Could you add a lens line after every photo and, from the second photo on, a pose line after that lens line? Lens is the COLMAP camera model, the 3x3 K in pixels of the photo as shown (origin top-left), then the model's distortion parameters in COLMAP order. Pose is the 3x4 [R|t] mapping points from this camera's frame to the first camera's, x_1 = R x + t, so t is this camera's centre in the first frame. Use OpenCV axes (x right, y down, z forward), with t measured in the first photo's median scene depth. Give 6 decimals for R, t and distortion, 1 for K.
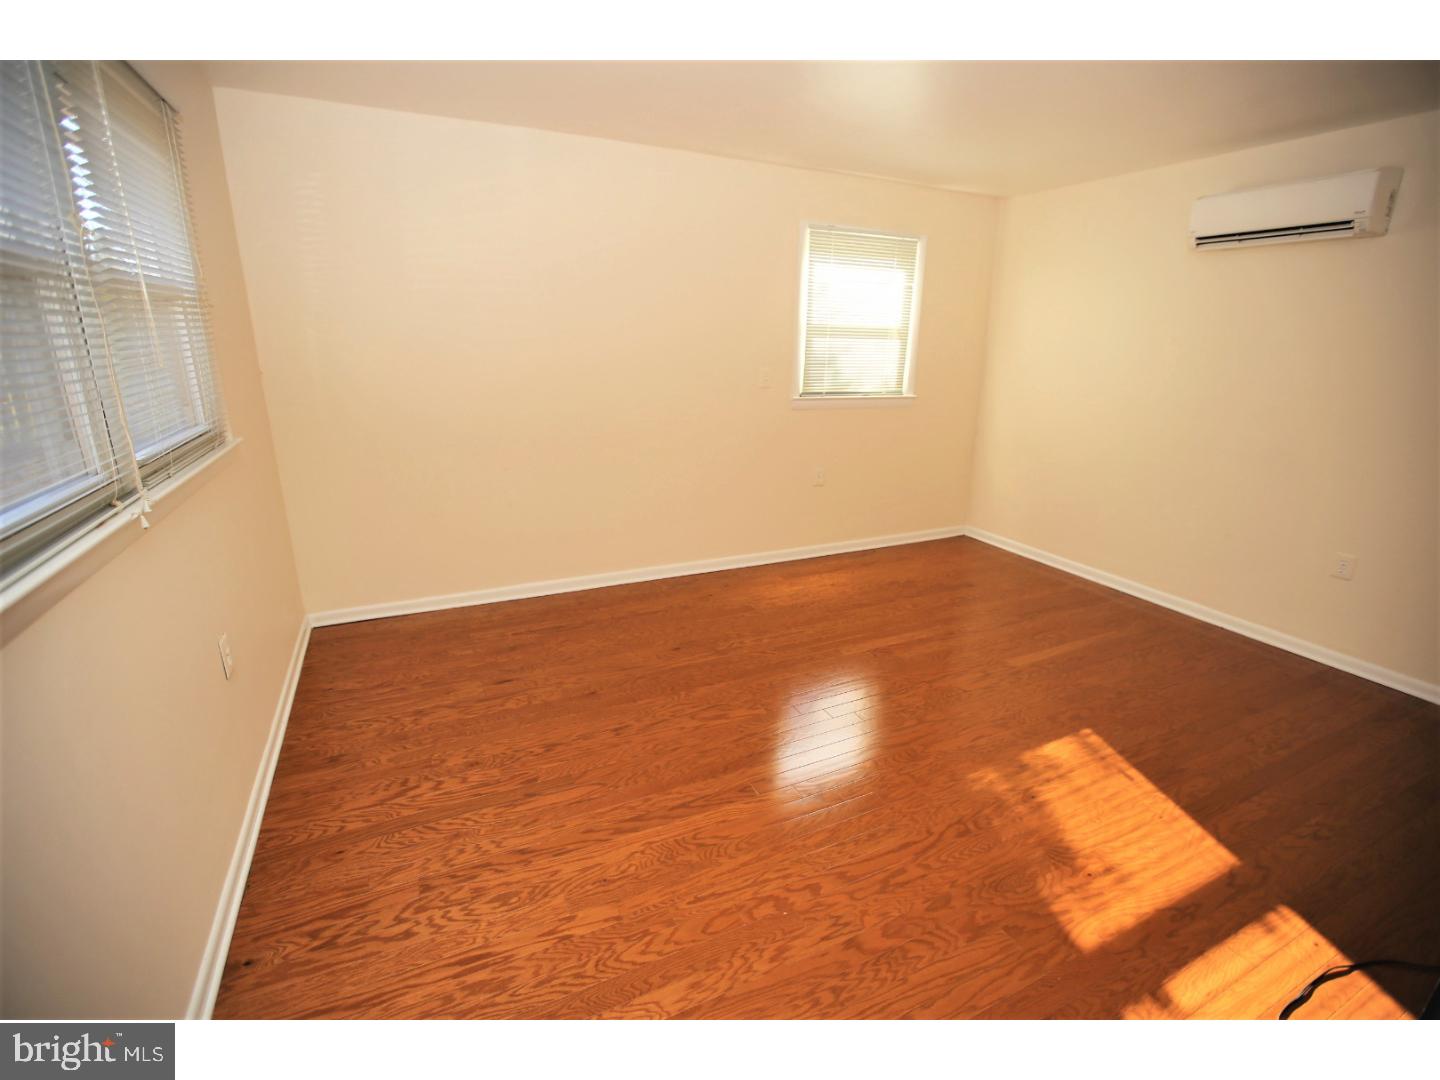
lens RADIAL K [[704.8, 0, 722.8], [0, 704.8, 535.0], [0, 0, 1]] dist [-0.063714, 0.024167]
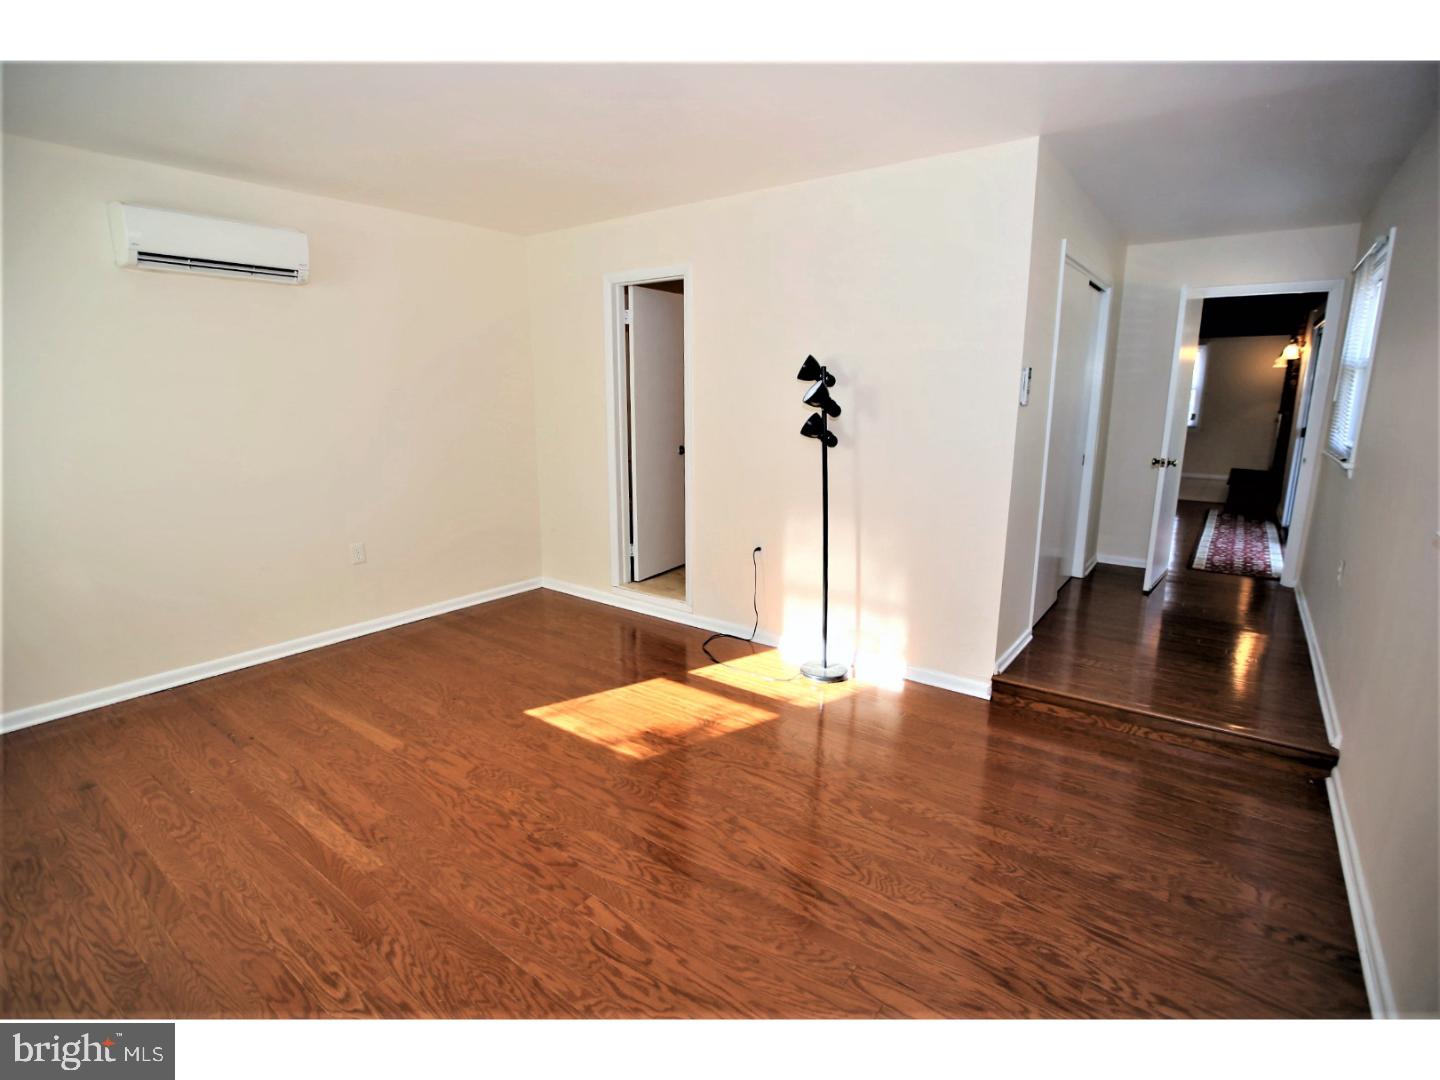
lens RADIAL K [[704.8, 0, 722.8], [0, 704.8, 535.0], [0, 0, 1]] dist [-0.063714, 0.024167]
pose [[-0.480305, -0.195377, 0.855064, -0.725752], [0.230742, 0.912389, 0.338088, -0.393659], [-0.846206, 0.359685, -0.393144, 1.420823]]
